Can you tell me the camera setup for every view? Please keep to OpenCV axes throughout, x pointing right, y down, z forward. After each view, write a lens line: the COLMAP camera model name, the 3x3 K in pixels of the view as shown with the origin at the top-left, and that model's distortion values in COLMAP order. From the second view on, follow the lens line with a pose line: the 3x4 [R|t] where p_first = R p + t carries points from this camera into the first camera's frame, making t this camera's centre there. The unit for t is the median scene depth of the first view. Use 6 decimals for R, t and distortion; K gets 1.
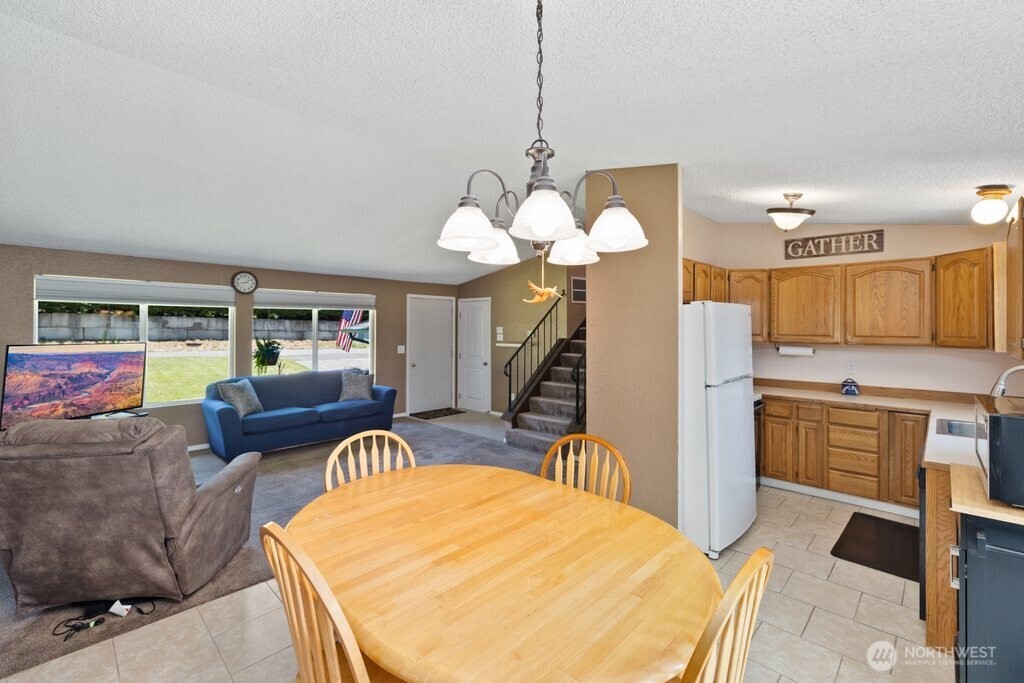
lens RADIAL K [[432.6, 0, 506.3], [0, 432.6, 327.7], [0, 0, 1]] dist [0.002582, -0.000231]
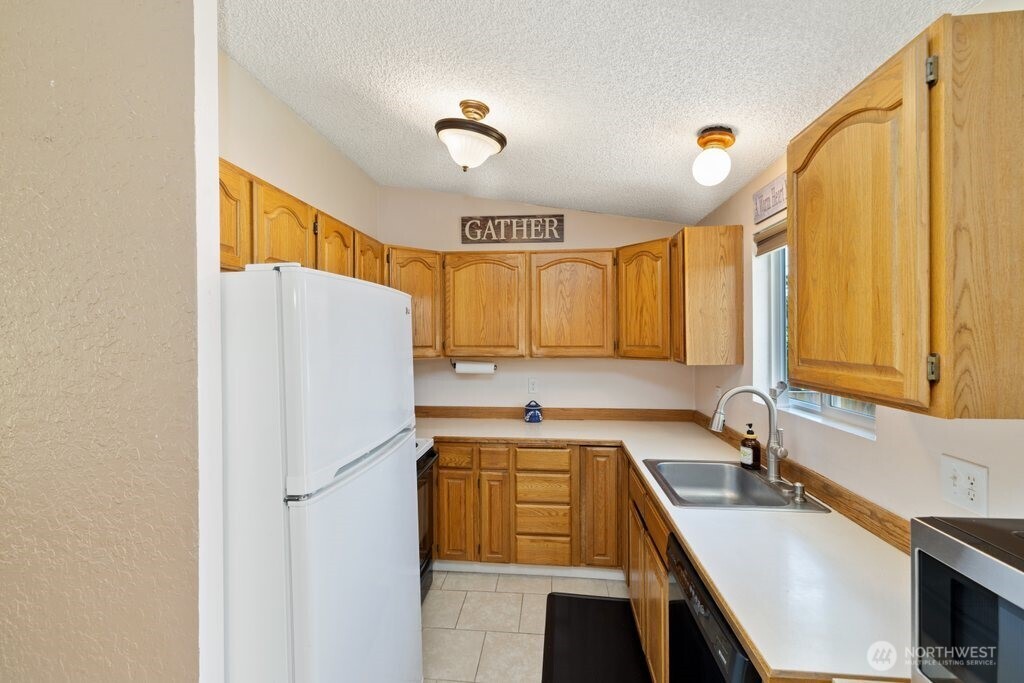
lens RADIAL K [[432.6, 0, 509.9], [0, 432.6, 337.9], [0, 0, 1]] dist [0.002582, -0.000231]
pose [[0.771576, -0.008721, 0.636077, 0.276037], [0.005647, 0.999961, 0.006861, -0.000929], [-0.636112, -0.001702, 0.771595, 0.441827]]
